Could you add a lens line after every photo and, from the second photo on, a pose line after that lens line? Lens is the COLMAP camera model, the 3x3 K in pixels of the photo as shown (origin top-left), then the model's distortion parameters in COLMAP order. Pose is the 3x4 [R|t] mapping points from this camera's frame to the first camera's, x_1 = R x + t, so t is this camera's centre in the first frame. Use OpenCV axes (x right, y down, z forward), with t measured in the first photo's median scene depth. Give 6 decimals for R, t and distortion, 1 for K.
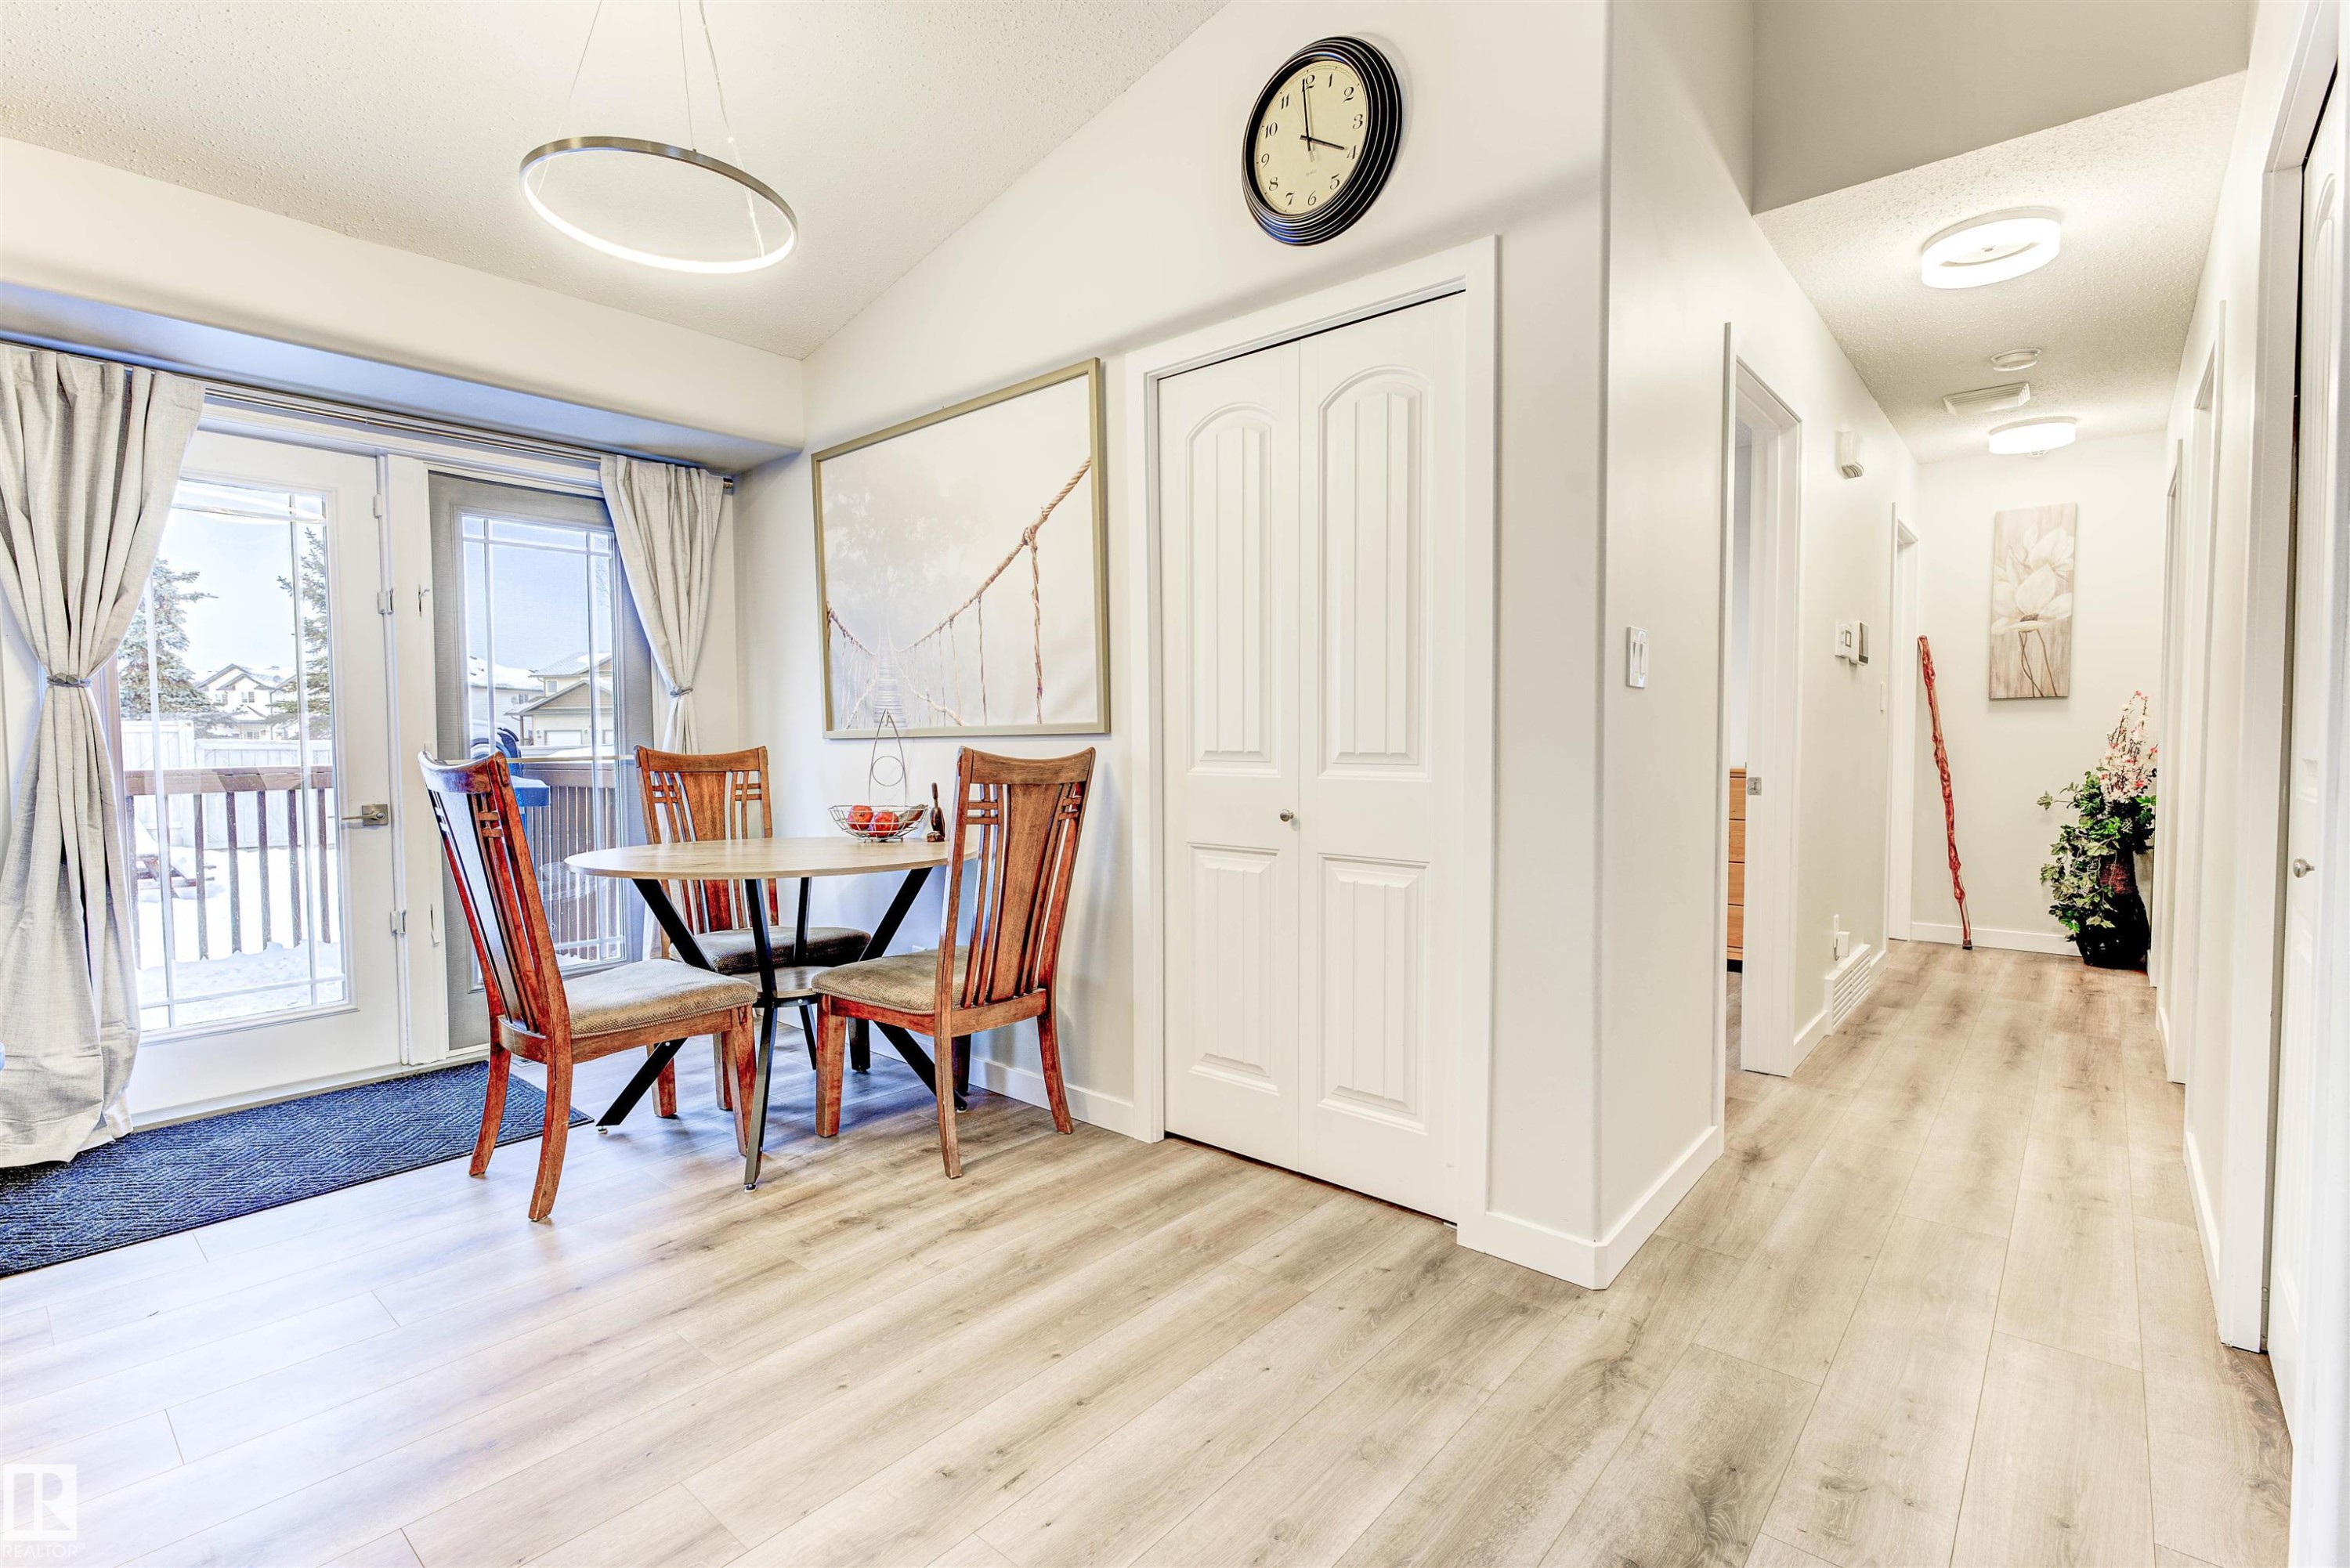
lens RADIAL K [[1126.5, 0, 1175.0], [0, 1126.5, 784.0], [0, 0, 1]] dist [-0.000308, -0.000036]
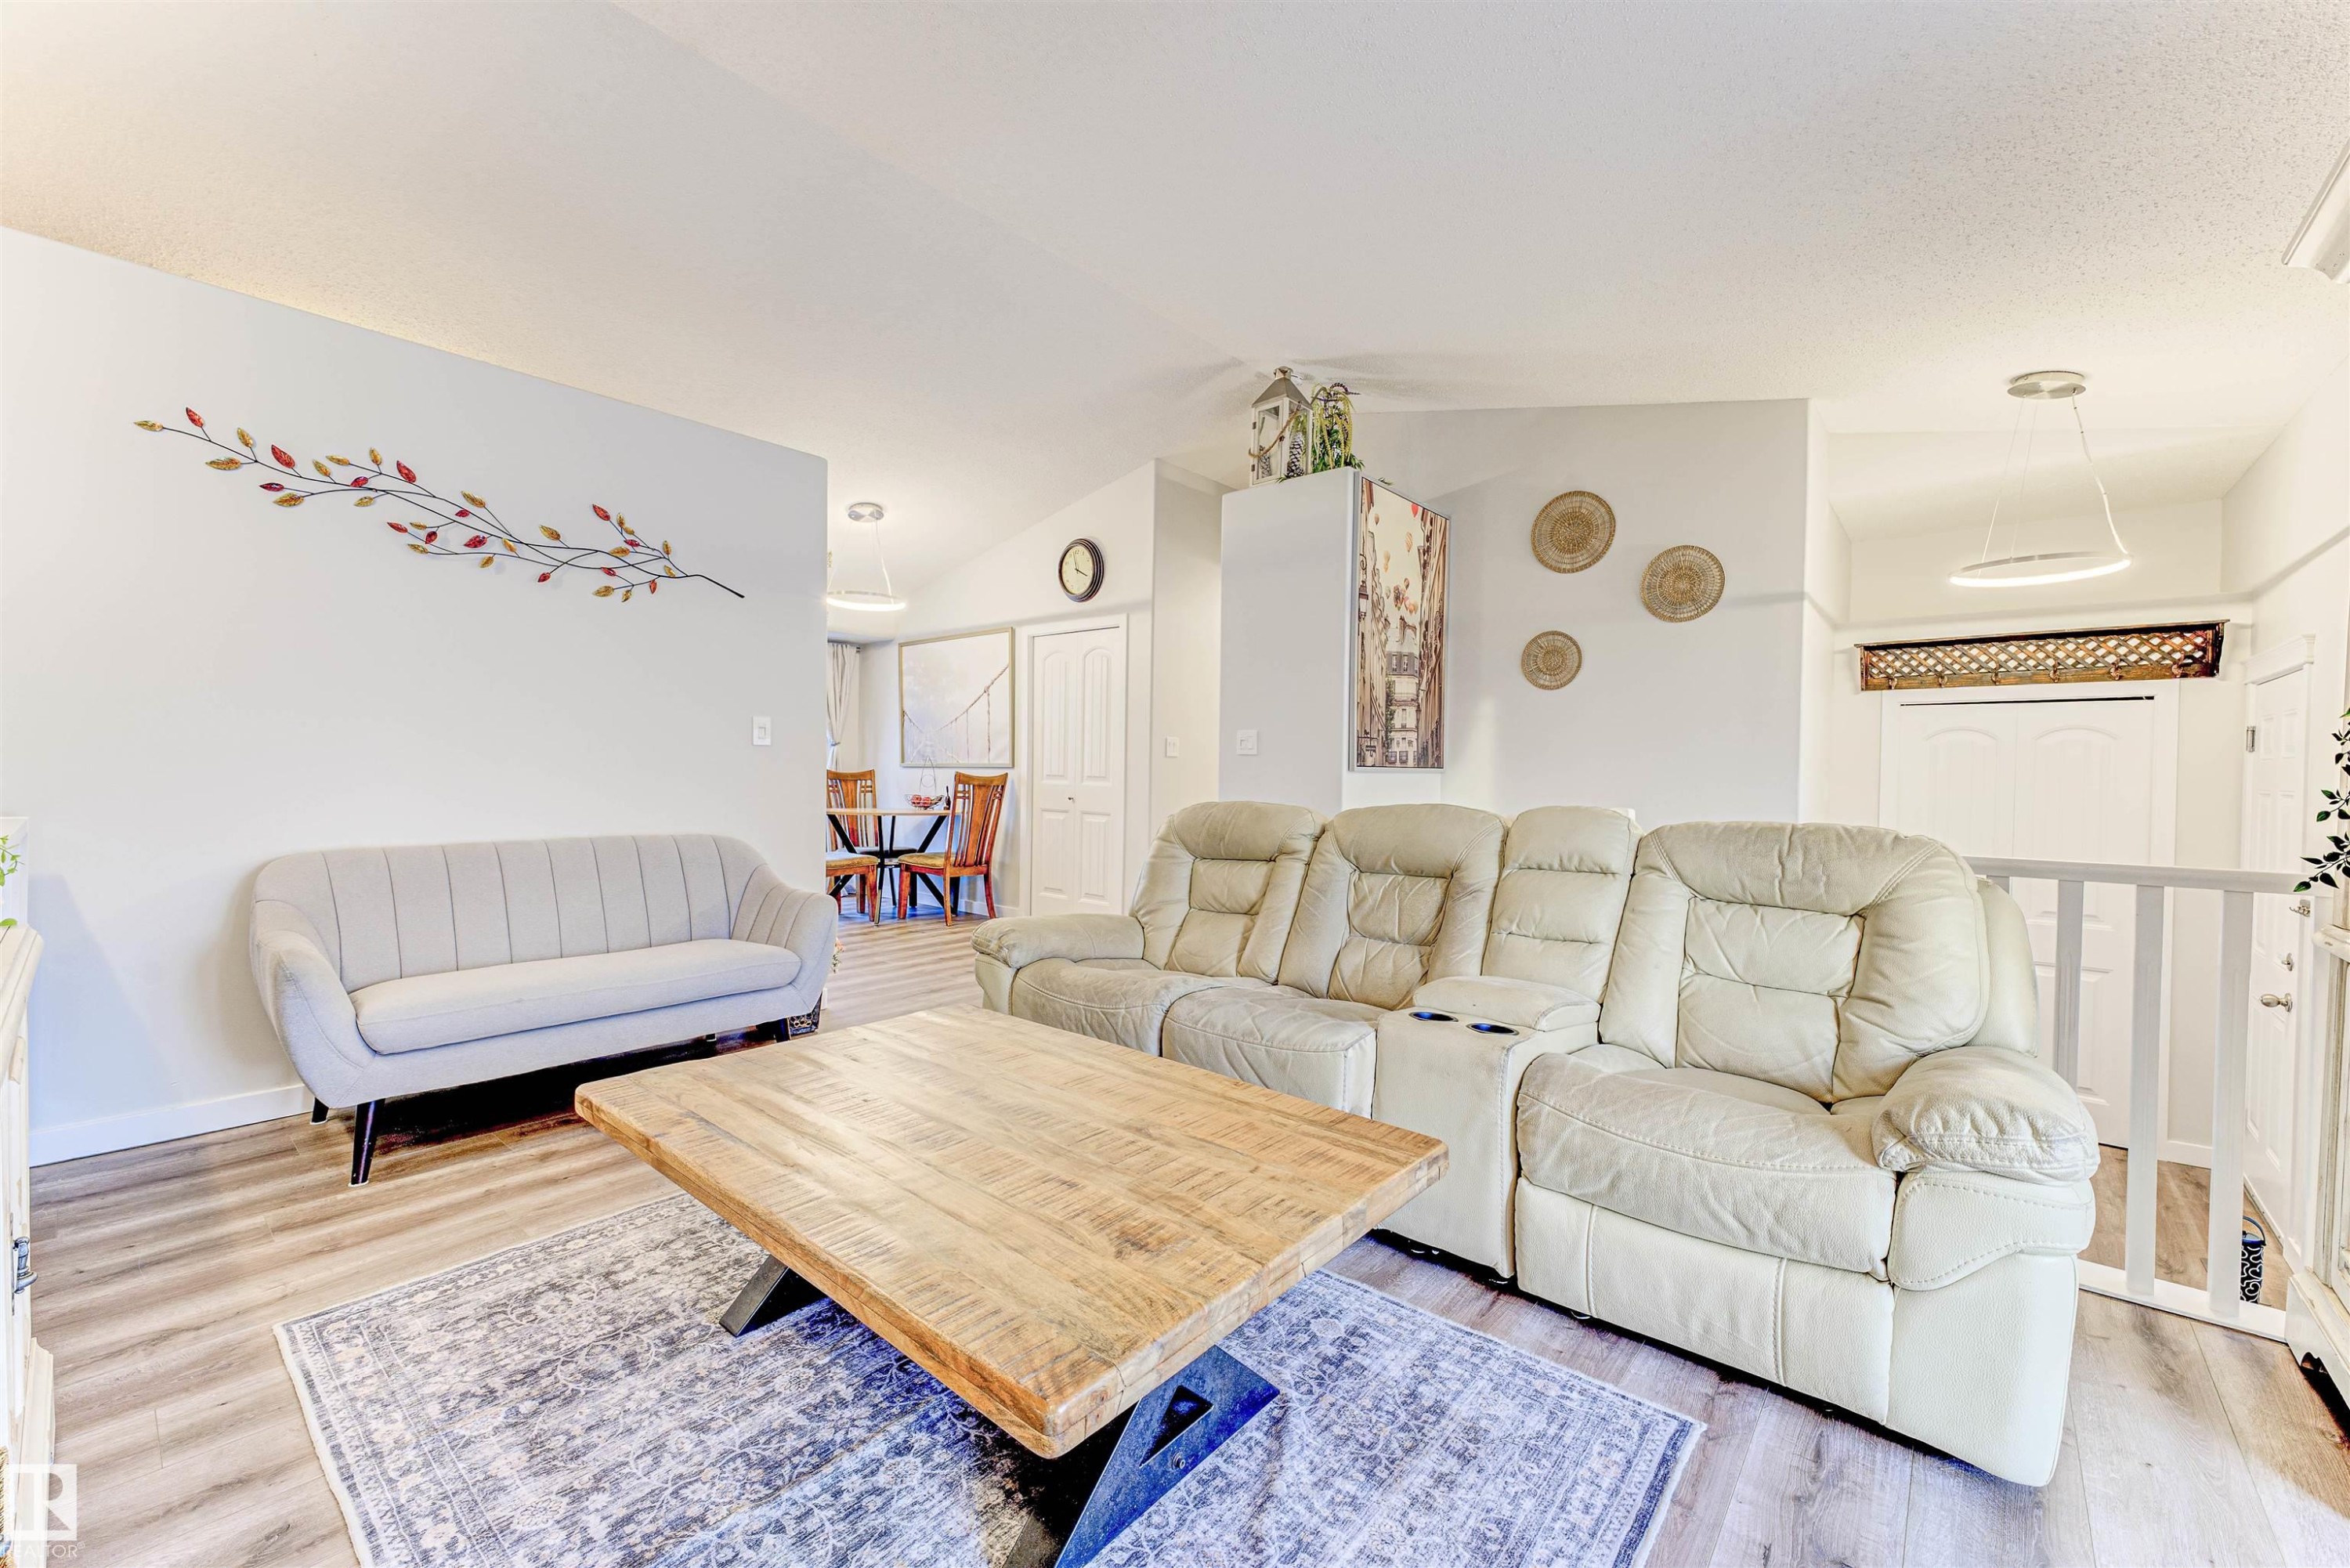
lens RADIAL K [[985.9, 0, 1175.0], [0, 985.9, 784.0], [0, 0, 1]] dist [-0.000483, -0.000049]
pose [[0.999731, 0.022763, 0.004422, 0.304860], [-0.022626, 0.999330, -0.028770, 0.051012], [-0.005074, 0.028663, 0.999576, -1.282972]]
